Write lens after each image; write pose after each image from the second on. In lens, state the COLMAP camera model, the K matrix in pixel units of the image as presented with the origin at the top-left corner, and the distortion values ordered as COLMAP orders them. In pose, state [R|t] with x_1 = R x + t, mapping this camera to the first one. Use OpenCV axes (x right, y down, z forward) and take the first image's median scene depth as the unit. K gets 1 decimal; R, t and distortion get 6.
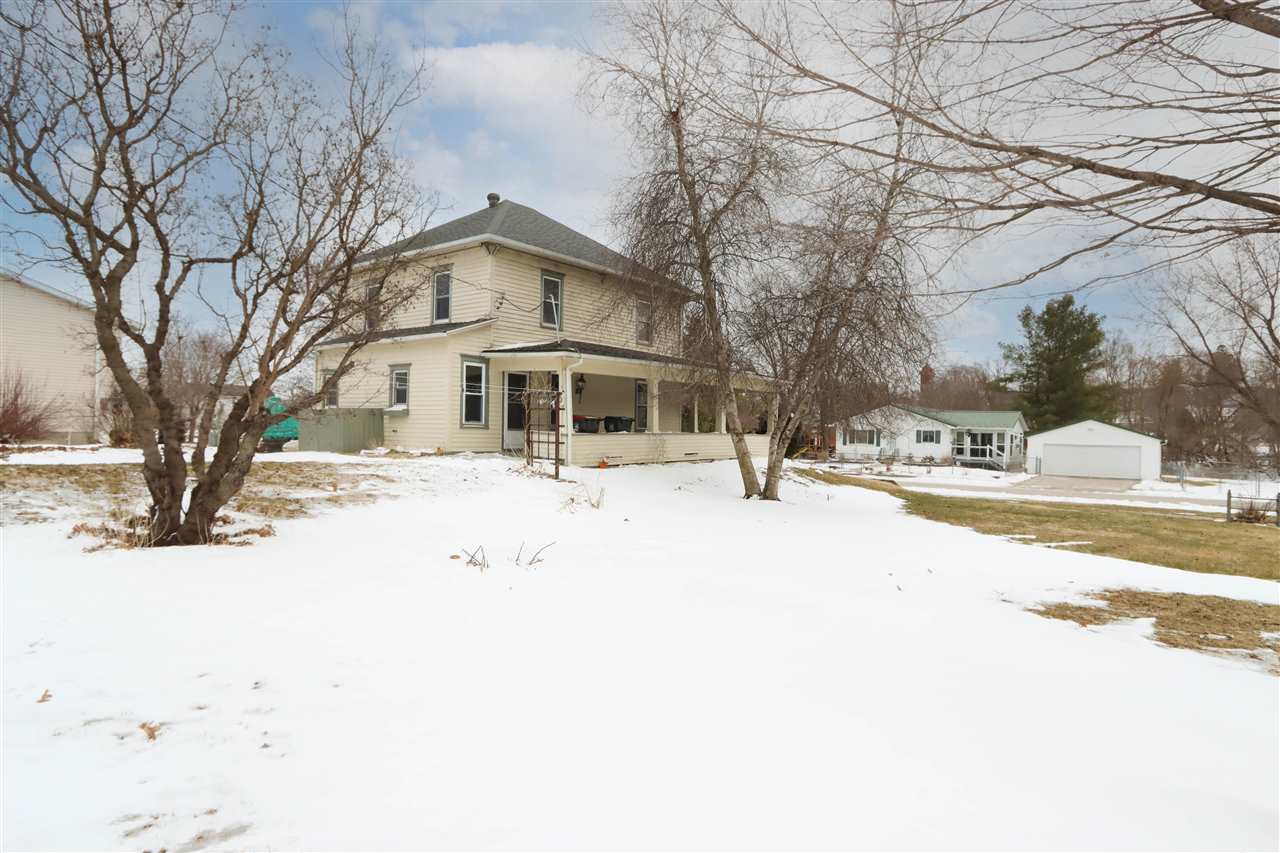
lens RADIAL K [[738.8, 0, 637.6], [0, 738.8, 426.9], [0, 0, 1]] dist [0.000385, 0.000134]
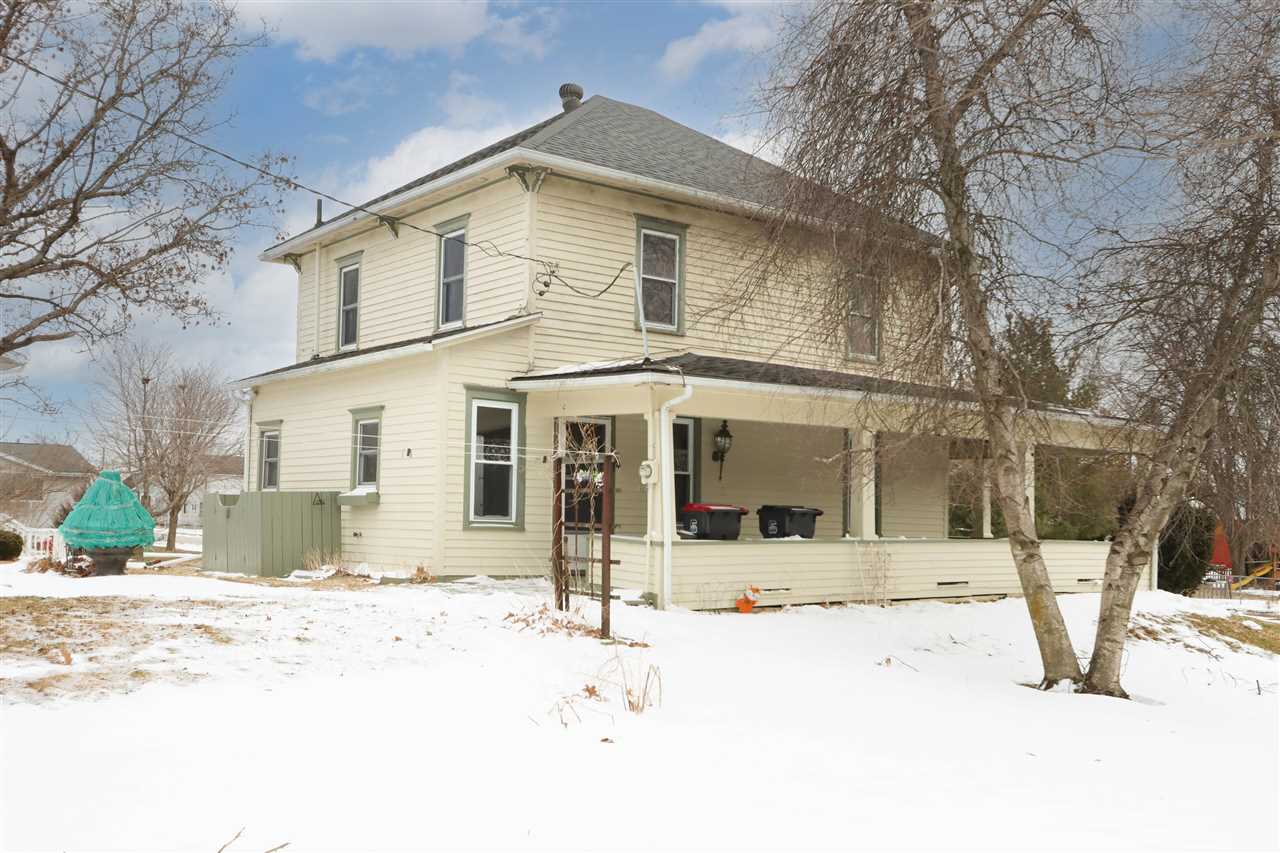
lens RADIAL K [[1275.6, 0, 630.3], [0, 1275.6, 483.1], [0, 0, 1]] dist [0.010466, 0.000000]
pose [[0.967809, -0.008276, -0.251550, 0.090183], [0.000150, 0.999478, -0.032305, -0.001846], [0.251686, 0.031227, 0.967305, 0.168114]]
